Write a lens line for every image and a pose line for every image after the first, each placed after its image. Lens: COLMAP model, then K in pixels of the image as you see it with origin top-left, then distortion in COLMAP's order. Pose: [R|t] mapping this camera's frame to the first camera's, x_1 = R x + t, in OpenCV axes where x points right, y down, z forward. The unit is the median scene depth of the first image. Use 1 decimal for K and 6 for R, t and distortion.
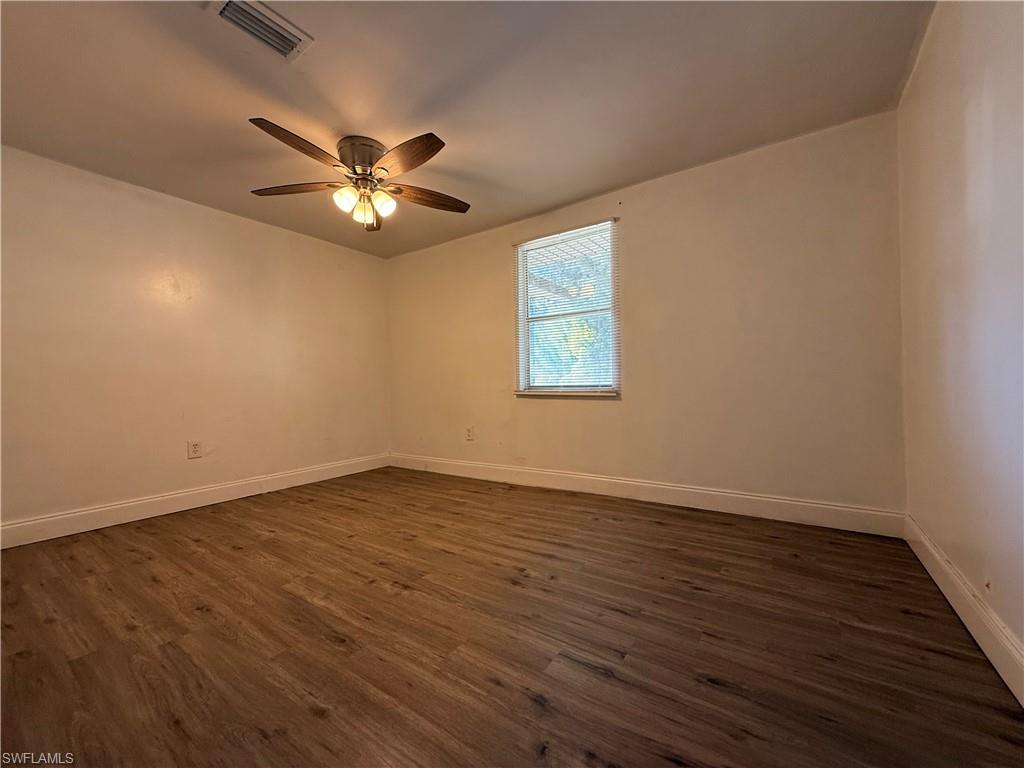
lens RADIAL K [[407.4, 0, 509.8], [0, 407.4, 382.8], [0, 0, 1]] dist [0.000142, 0.000558]
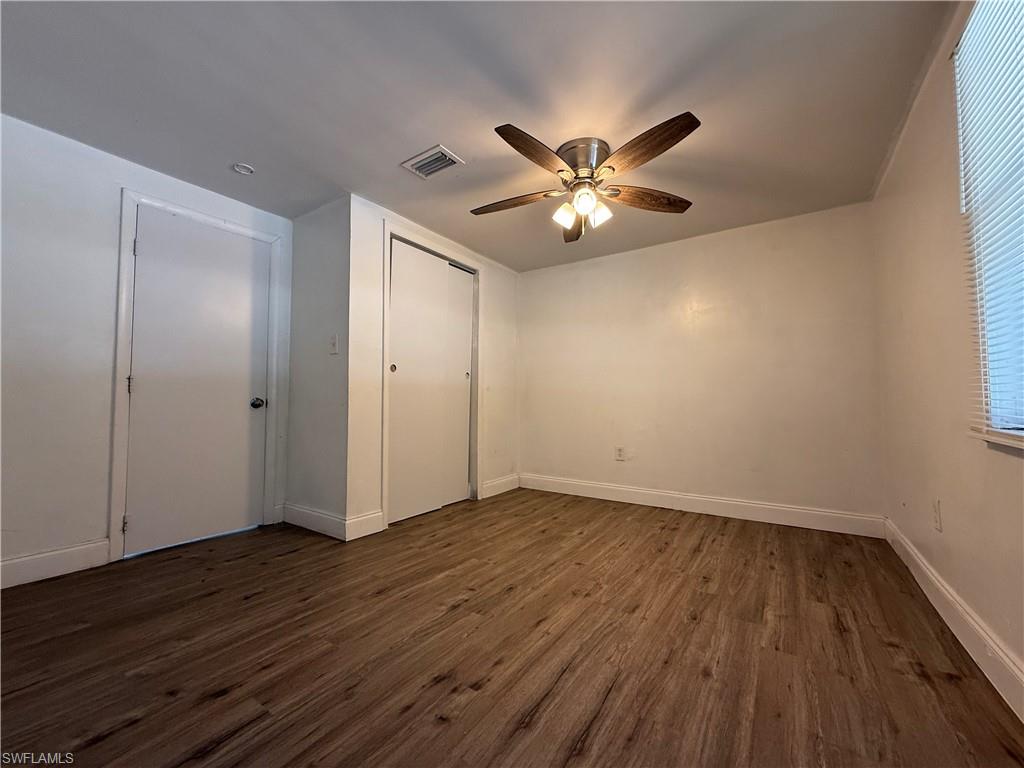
lens RADIAL K [[407.4, 0, 509.7], [0, 407.4, 385.4], [0, 0, 1]] dist [0.000142, 0.000558]
pose [[0.006110, -0.023212, -0.999712, 0.610308], [0.002704, 0.999727, -0.023196, -0.017459], [0.999978, -0.002561, 0.006171, 0.900164]]
